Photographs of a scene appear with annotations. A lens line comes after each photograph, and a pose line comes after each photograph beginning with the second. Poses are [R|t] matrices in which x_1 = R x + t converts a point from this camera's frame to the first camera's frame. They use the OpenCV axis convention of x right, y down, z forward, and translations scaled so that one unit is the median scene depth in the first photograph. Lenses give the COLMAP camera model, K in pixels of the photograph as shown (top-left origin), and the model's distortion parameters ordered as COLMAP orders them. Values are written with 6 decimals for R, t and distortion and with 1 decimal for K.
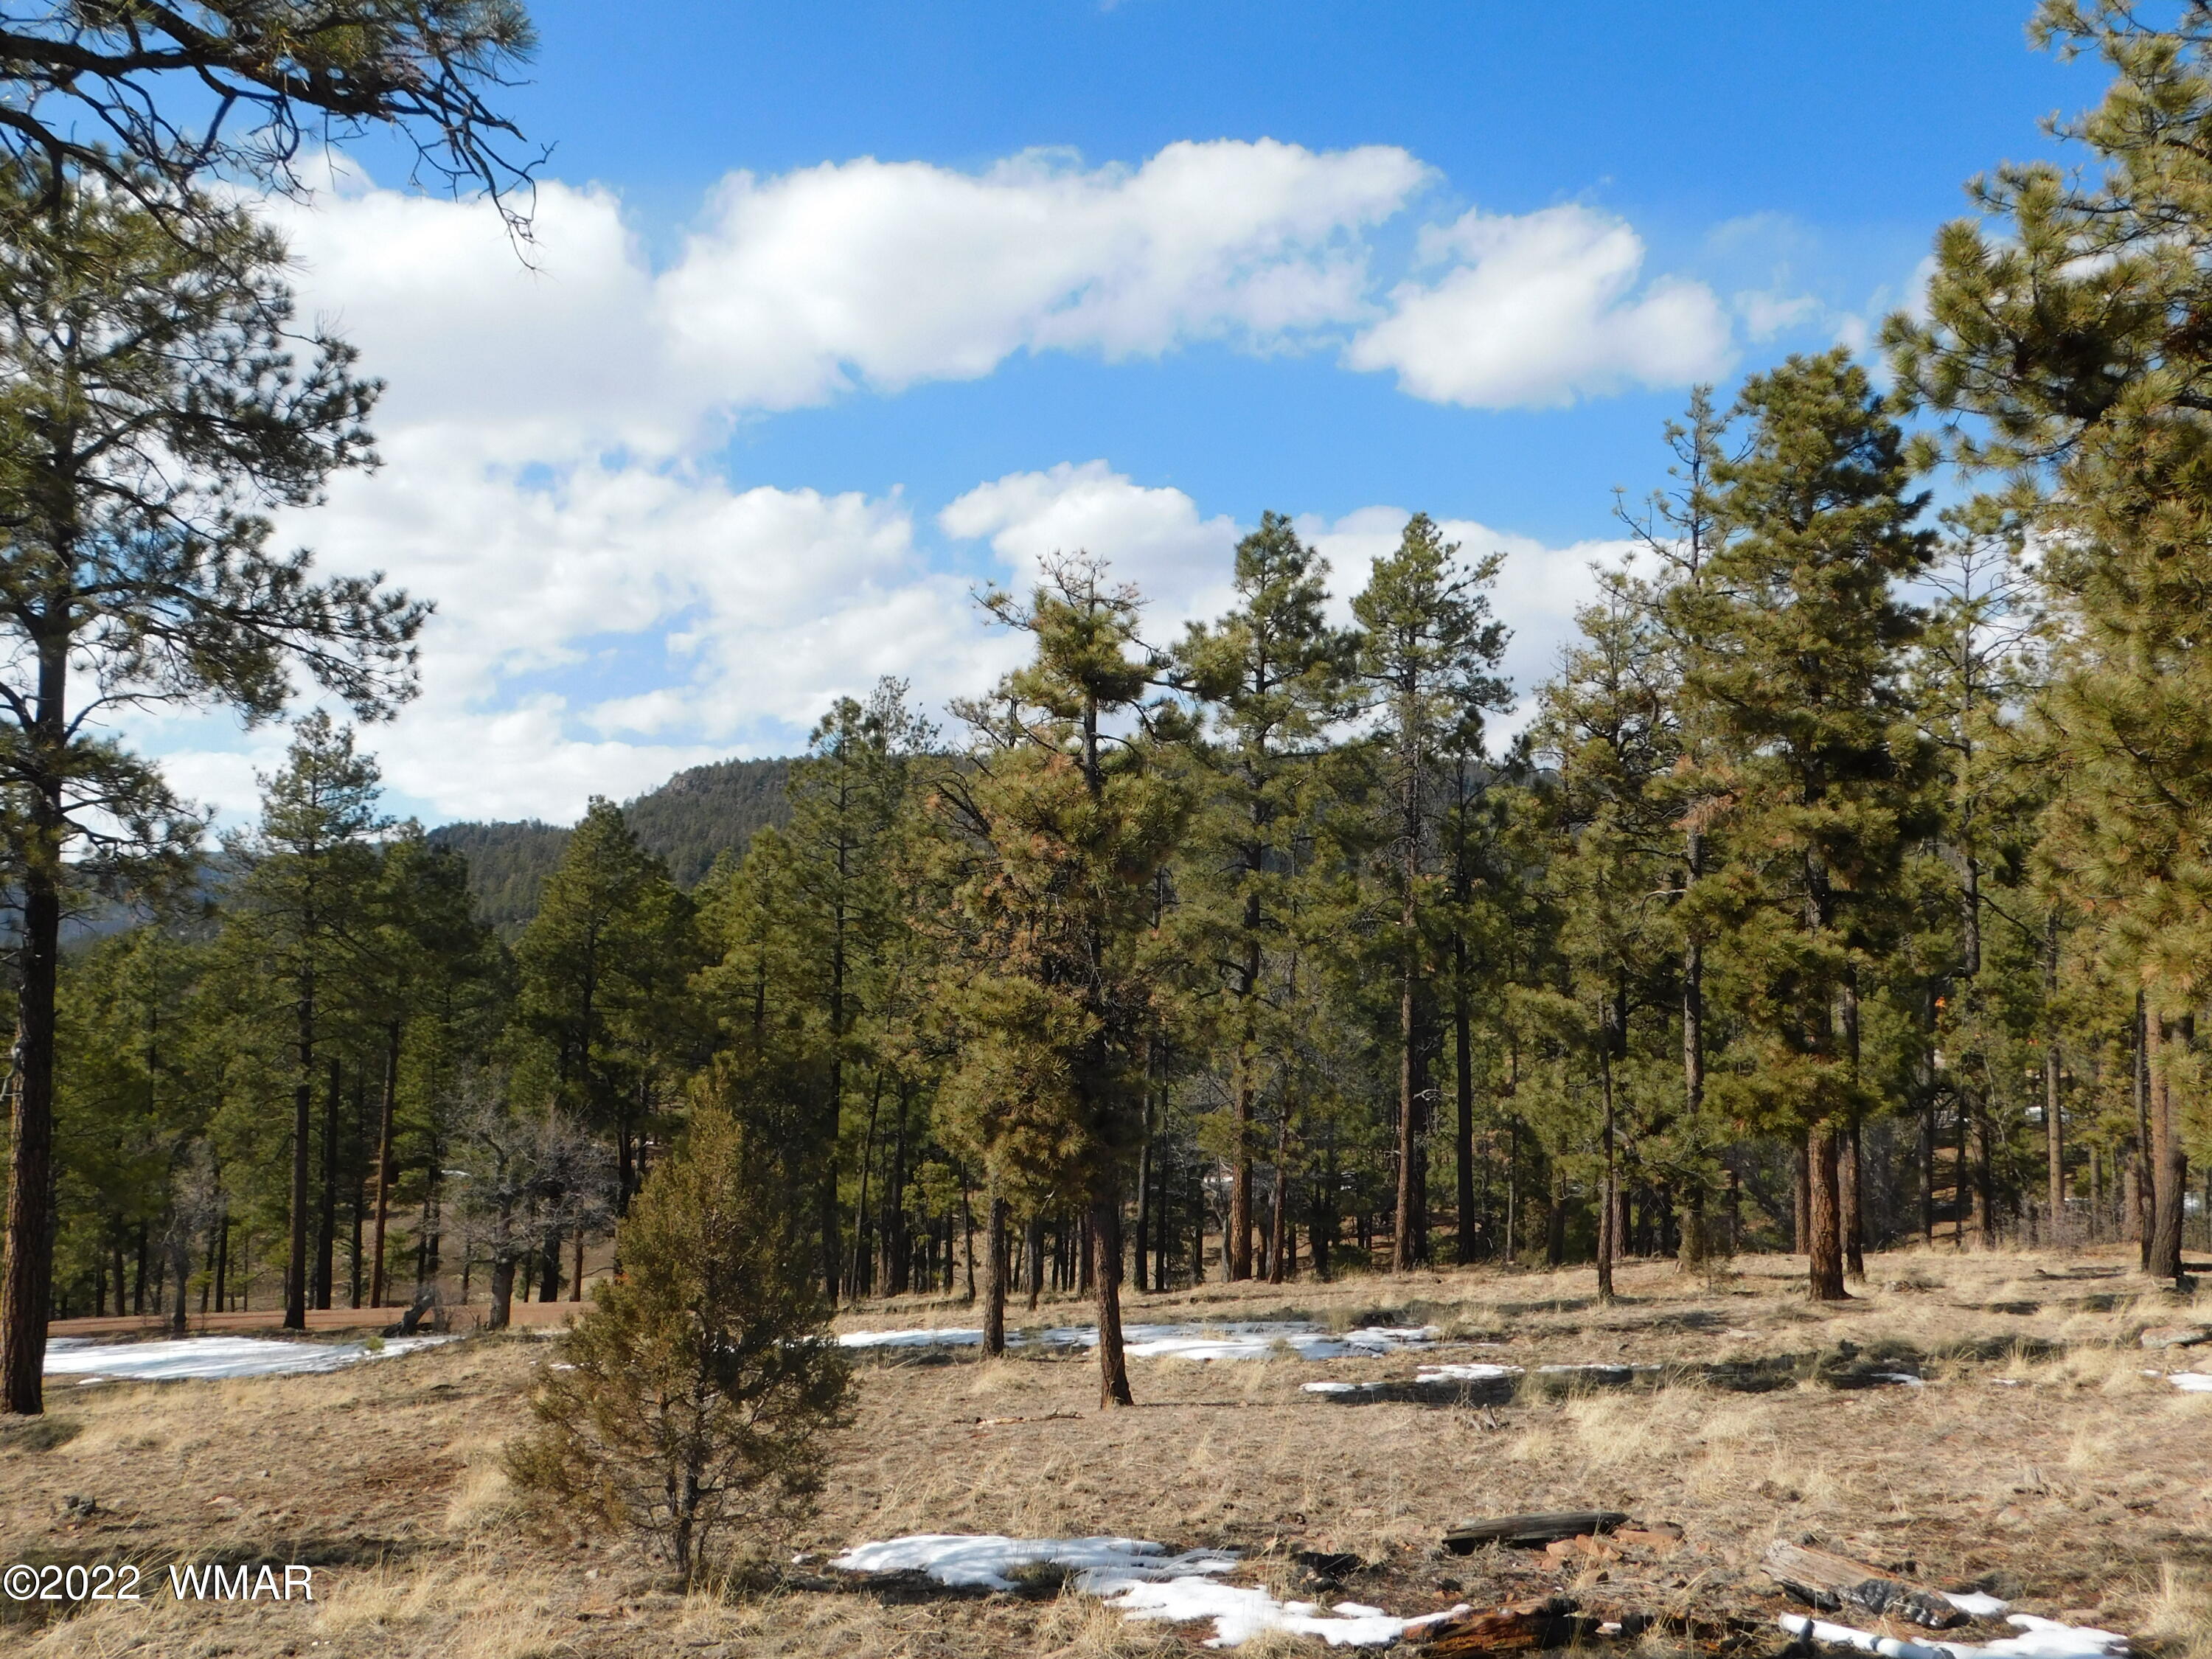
lens RADIAL K [[1934.9, 0, 1118.8], [0, 1934.9, 812.3], [0, 0, 1]] dist [-0.001981, -0.004633]
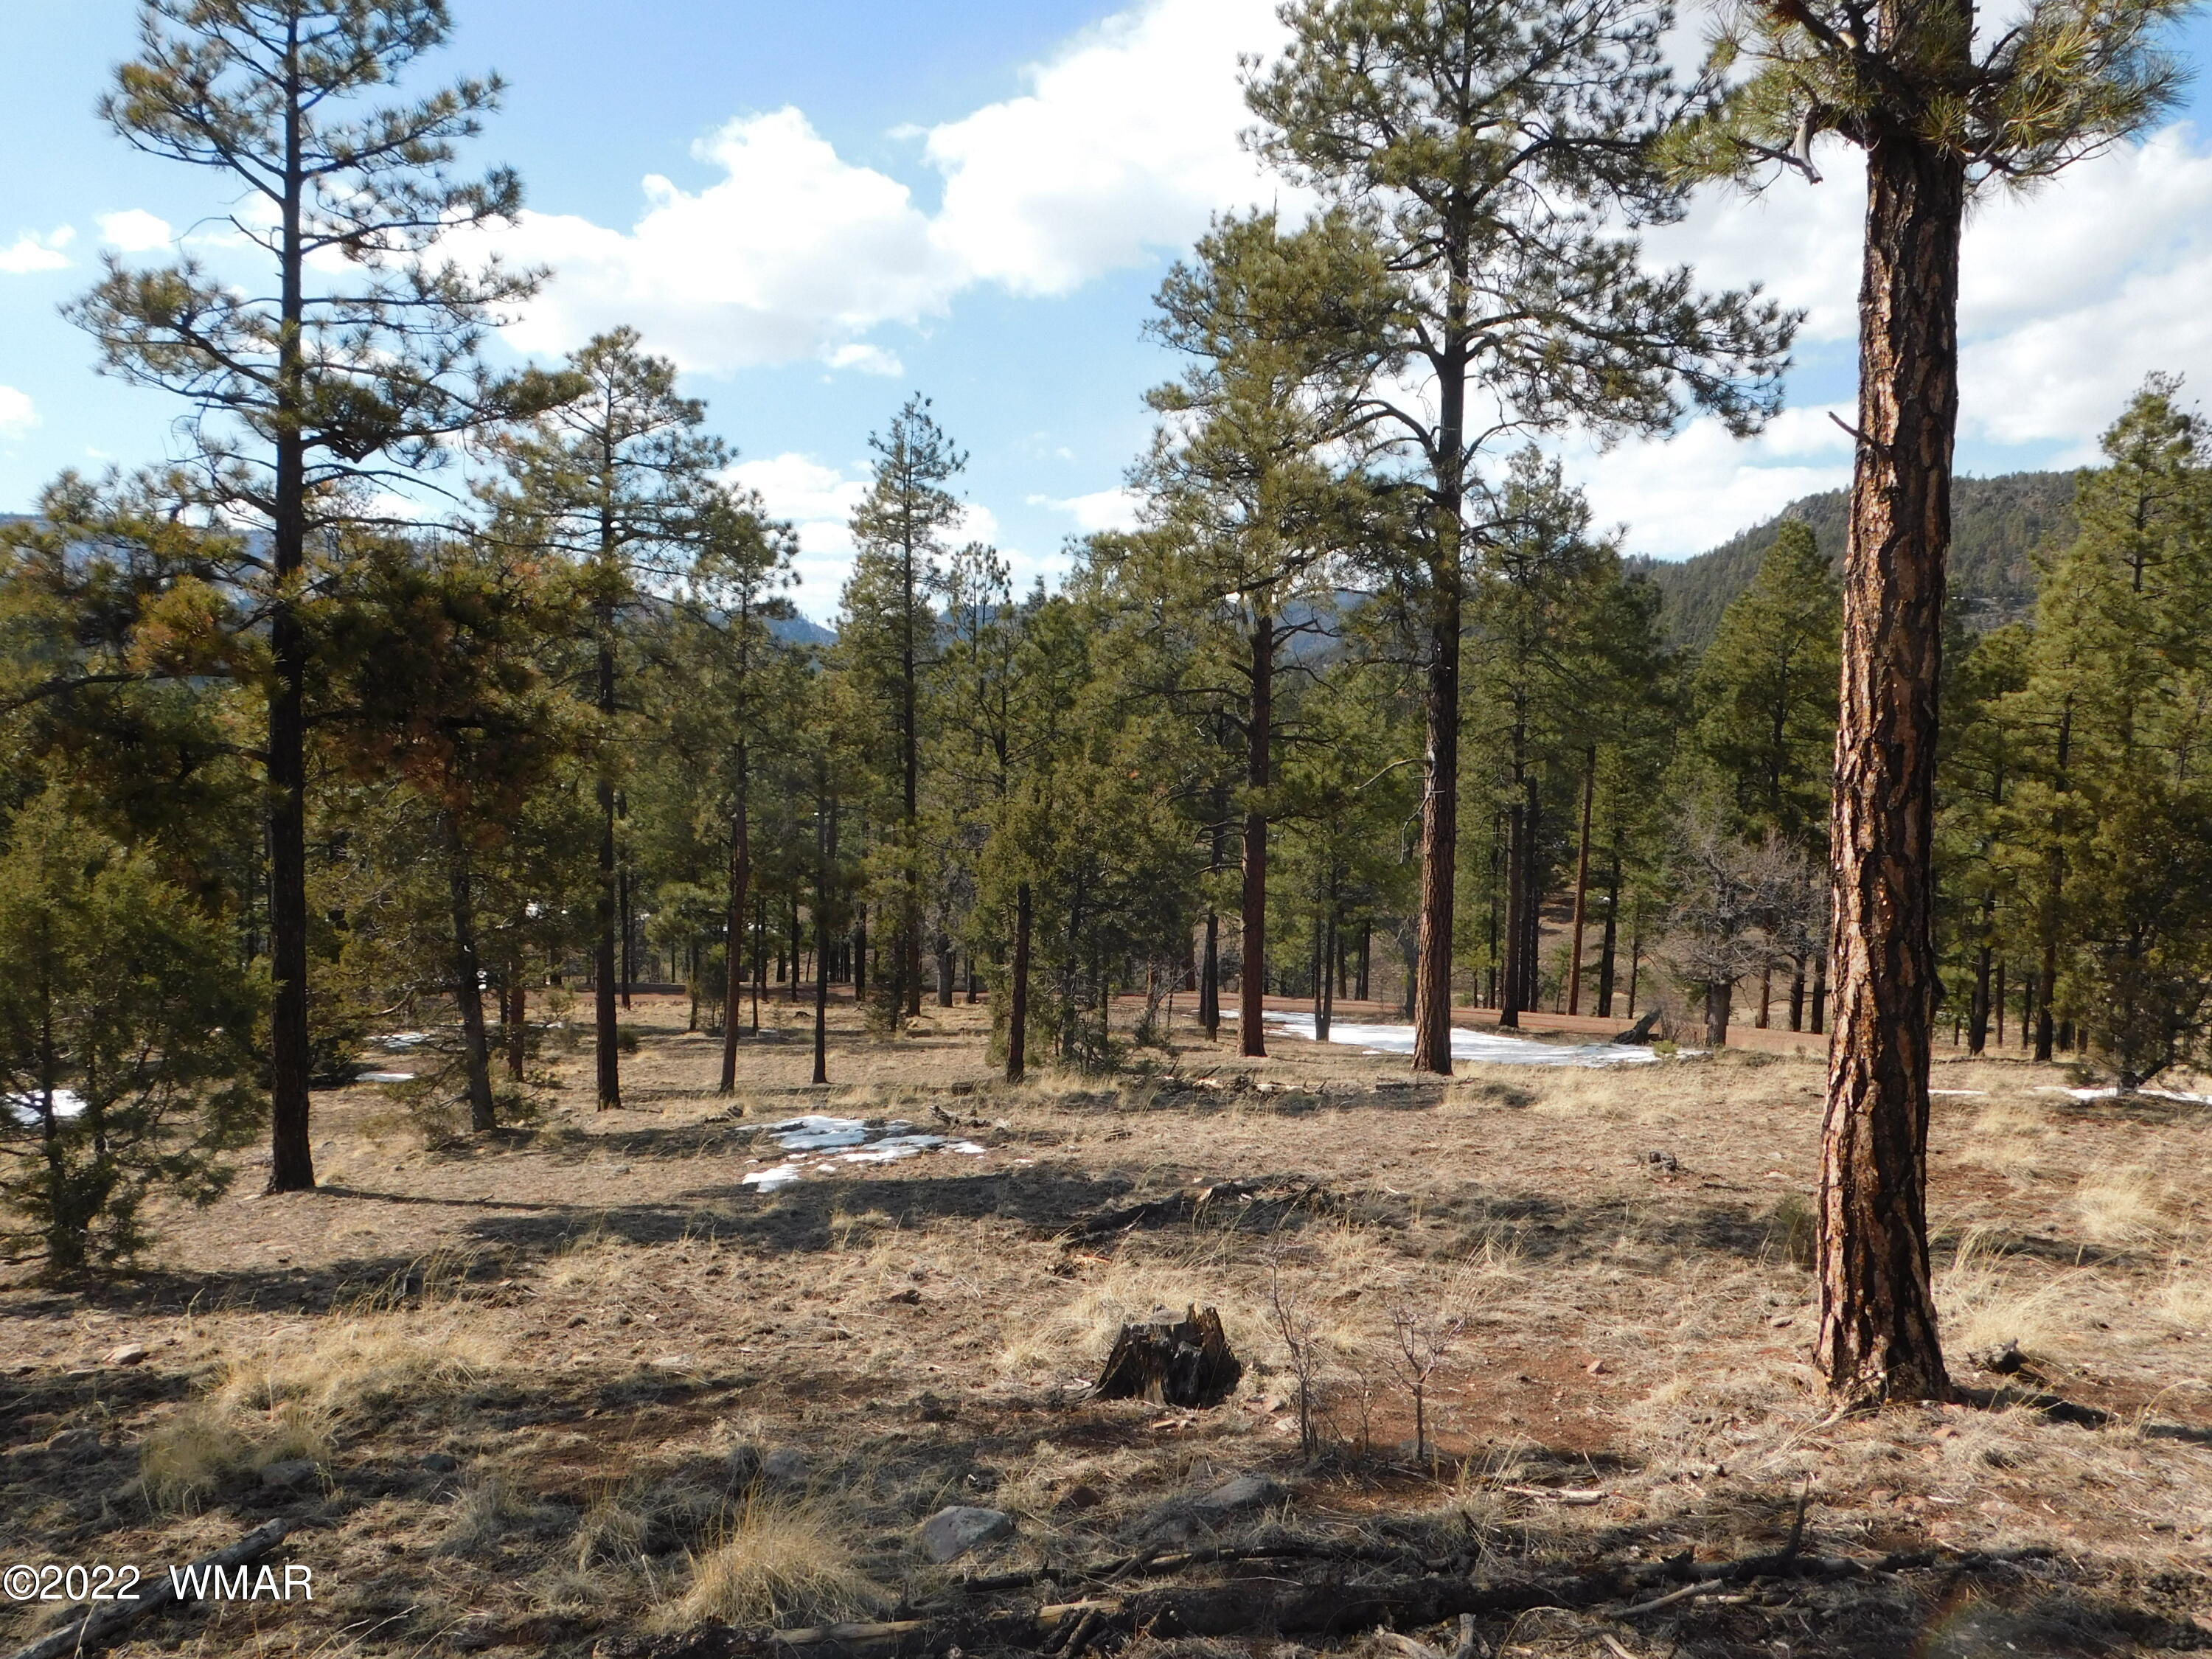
lens RADIAL K [[1934.9, 0, 1118.8], [0, 1934.9, 812.3], [0, 0, 1]] dist [-0.001981, -0.004633]
pose [[0.872509, 0.040899, -0.486883, -0.168902], [0.024173, 0.991657, 0.126621, 0.010328], [0.488000, -0.122247, 0.864241, -0.042201]]
